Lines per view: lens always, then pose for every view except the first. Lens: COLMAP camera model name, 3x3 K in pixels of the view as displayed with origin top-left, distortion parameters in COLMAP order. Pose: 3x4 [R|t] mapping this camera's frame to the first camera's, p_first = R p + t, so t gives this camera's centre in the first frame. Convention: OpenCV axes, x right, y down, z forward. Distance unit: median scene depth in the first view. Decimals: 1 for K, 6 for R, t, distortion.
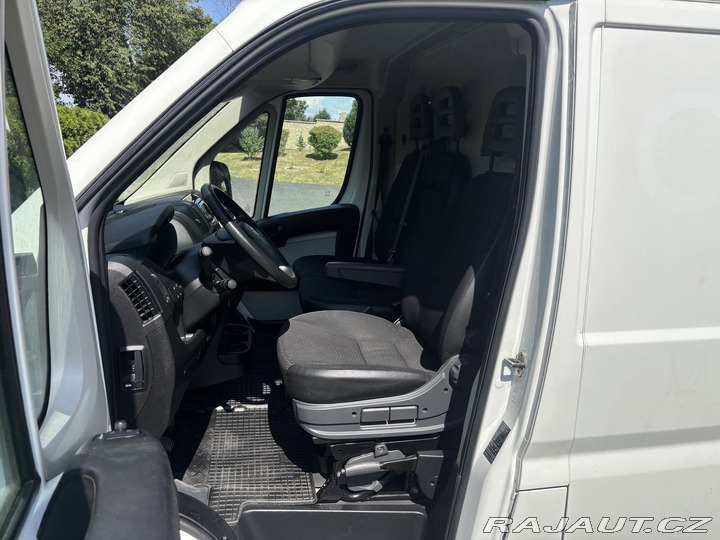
lens RADIAL K [[546.6, 0, 360.0], [0, 546.6, 270.0], [0, 0, 1]] dist [0.054801, -0.053428]
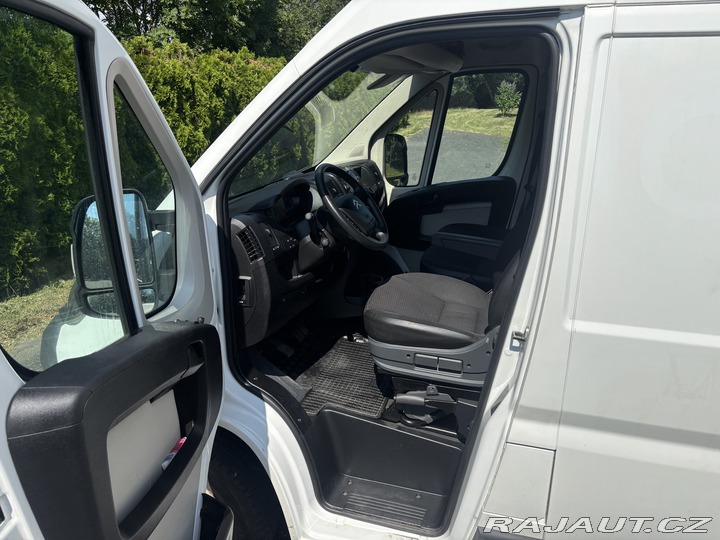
lens RADIAL K [[546.6, 0, 360.0], [0, 546.6, 270.0], [0, 0, 1]] dist [0.054801, -0.053428]
pose [[0.889964, 0.128690, -0.437496, 0.406777], [-0.092791, 0.990389, 0.102565, -0.048126], [0.446490, -0.050684, 0.893352, -0.147794]]
